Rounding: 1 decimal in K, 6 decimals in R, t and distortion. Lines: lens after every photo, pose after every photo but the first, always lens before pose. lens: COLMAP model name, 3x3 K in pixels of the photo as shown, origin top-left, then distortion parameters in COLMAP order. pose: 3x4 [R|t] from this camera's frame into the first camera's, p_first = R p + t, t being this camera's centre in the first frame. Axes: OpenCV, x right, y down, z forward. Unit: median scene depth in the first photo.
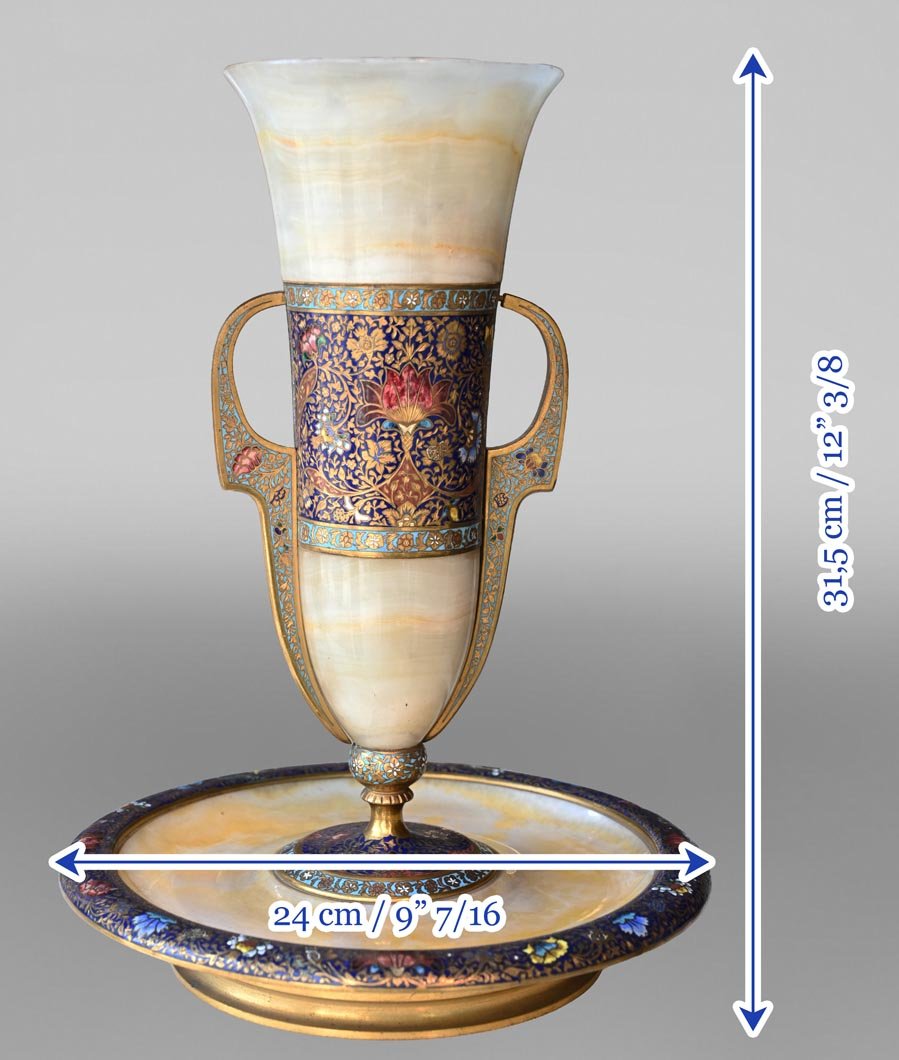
lens RADIAL K [[2003.2, 0, 445.1], [0, 2003.2, 530.3], [0, 0, 1]] dist [-0.085401, 0.000000]
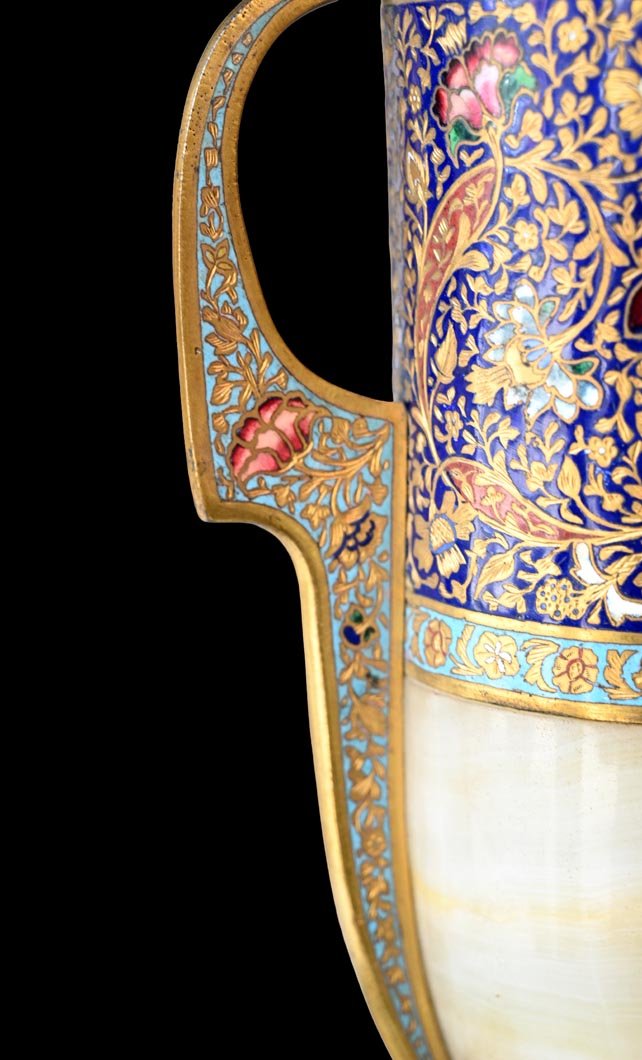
lens RADIAL K [[1970.0, 0, 313.5], [0, 1970.0, 469.5], [0, 0, 1]] dist [-0.051710, 0.000000]
pose [[0.998292, 0.004464, 0.058244, -0.113889], [-0.003669, 0.999899, -0.013738, -0.024910], [-0.058299, 0.013501, 0.998208, 0.668345]]
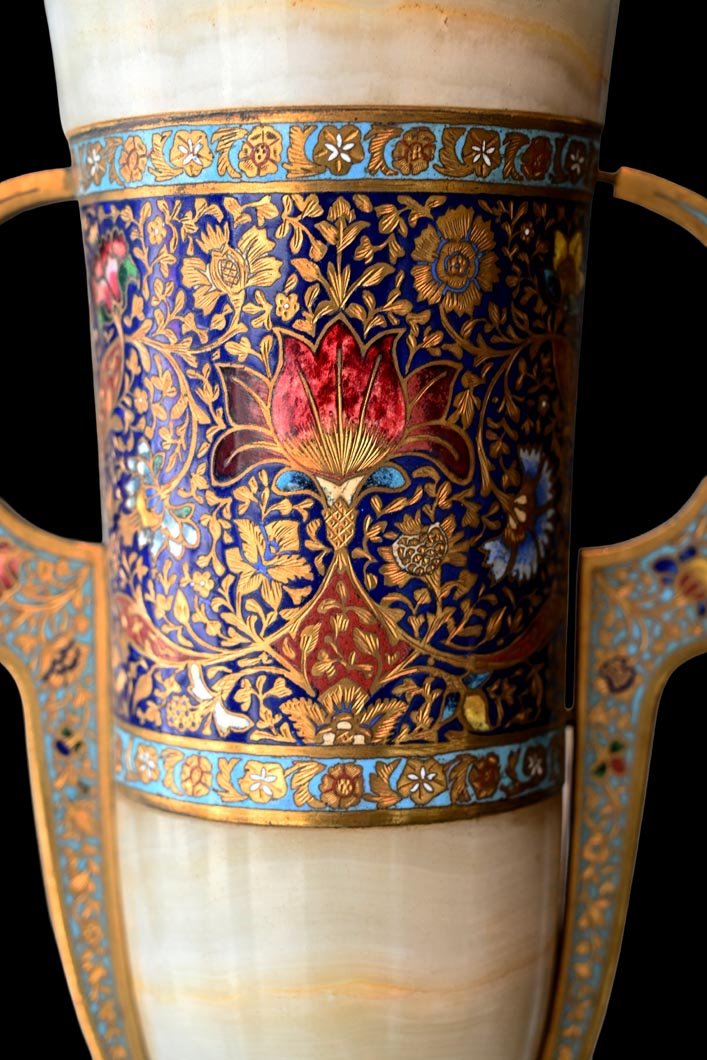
lens RADIAL K [[2077.0, 0, 367.3], [0, 2077.0, 502.6], [0, 0, 1]] dist [-0.019697, 0.000000]
pose [[0.982168, -0.009316, -0.187772, 0.060427], [-0.007156, 0.996195, -0.086858, -0.013620], [0.187867, 0.086653, 0.978365, 0.605501]]
